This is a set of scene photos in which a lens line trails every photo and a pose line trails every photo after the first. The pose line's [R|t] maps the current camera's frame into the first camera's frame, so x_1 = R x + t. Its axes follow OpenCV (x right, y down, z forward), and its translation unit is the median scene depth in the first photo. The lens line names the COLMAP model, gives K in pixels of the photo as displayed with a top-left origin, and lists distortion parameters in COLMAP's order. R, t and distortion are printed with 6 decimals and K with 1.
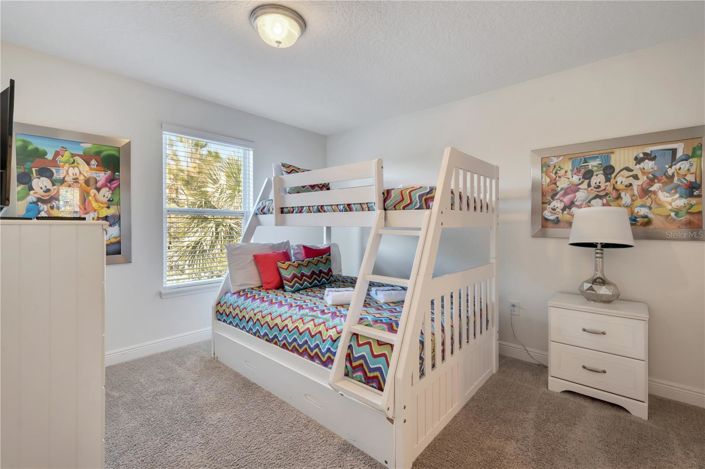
lens RADIAL K [[303.7, 0, 353.3], [0, 303.7, 229.2], [0, 0, 1]] dist [-0.000615, -0.000011]
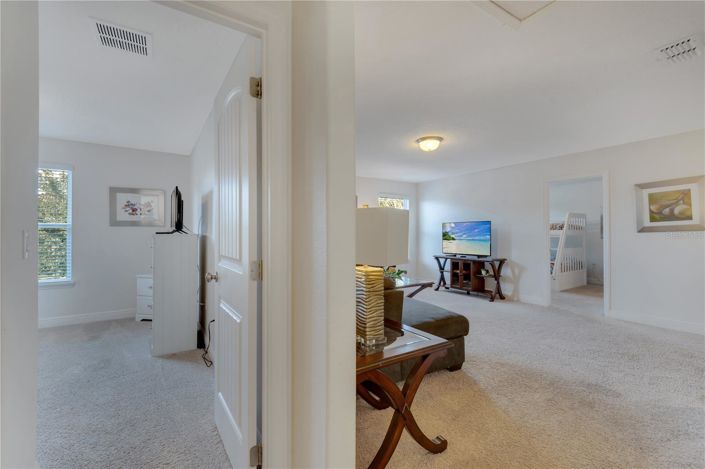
lens RADIAL K [[303.7, 0, 354.0], [0, 303.7, 239.9], [0, 0, 1]] dist [-0.000615, -0.000011]
pose [[0.971839, -0.007484, -0.235525, -1.211454], [0.004318, 0.999893, -0.013954, 0.086072], [0.235605, 0.012544, 0.971768, -2.849152]]
